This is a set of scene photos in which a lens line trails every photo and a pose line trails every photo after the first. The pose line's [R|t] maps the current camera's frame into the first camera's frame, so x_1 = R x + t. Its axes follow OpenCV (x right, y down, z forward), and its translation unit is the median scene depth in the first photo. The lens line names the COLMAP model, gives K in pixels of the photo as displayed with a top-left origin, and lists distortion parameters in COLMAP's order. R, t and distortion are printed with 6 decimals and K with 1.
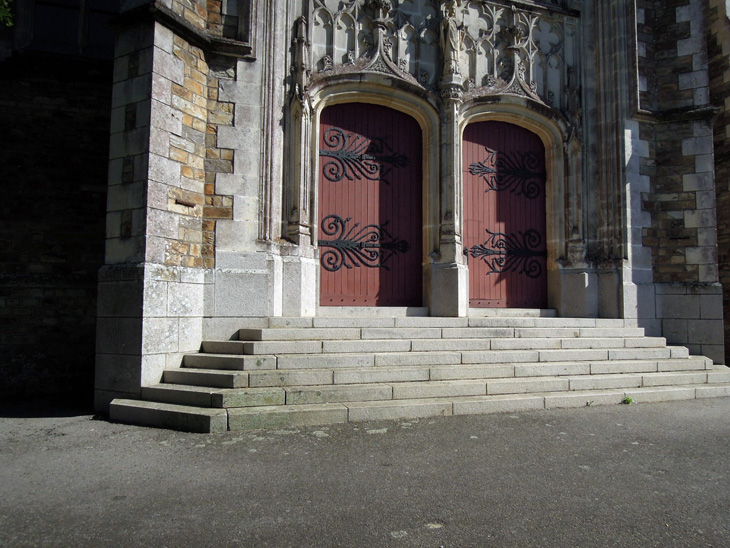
lens RADIAL K [[515.8, 0, 366.0], [0, 515.8, 275.4], [0, 0, 1]] dist [-0.029408, -0.001079]
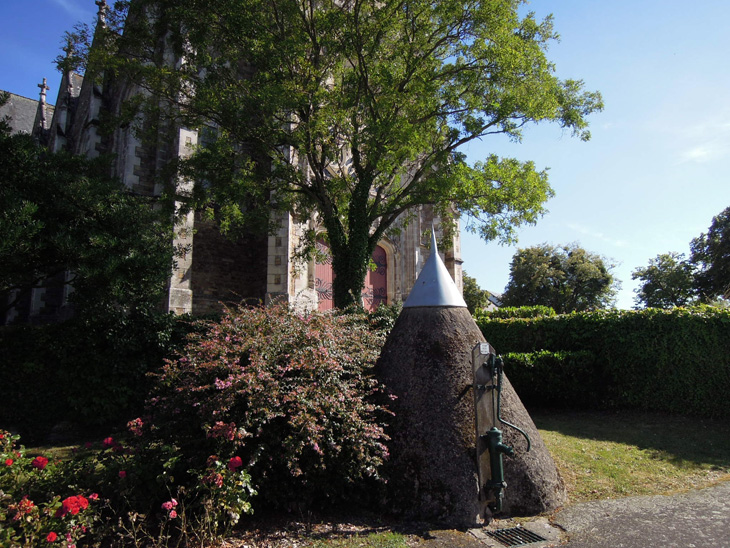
lens RADIAL K [[515.8, 0, 364.5], [0, 515.8, 273.6], [0, 0, 1]] dist [-0.029408, -0.001079]
pose [[0.895551, 0.067179, 0.439858, -0.859652], [-0.022659, 0.994140, -0.105699, 0.109434], [-0.444381, 0.084692, 0.891826, -1.193988]]
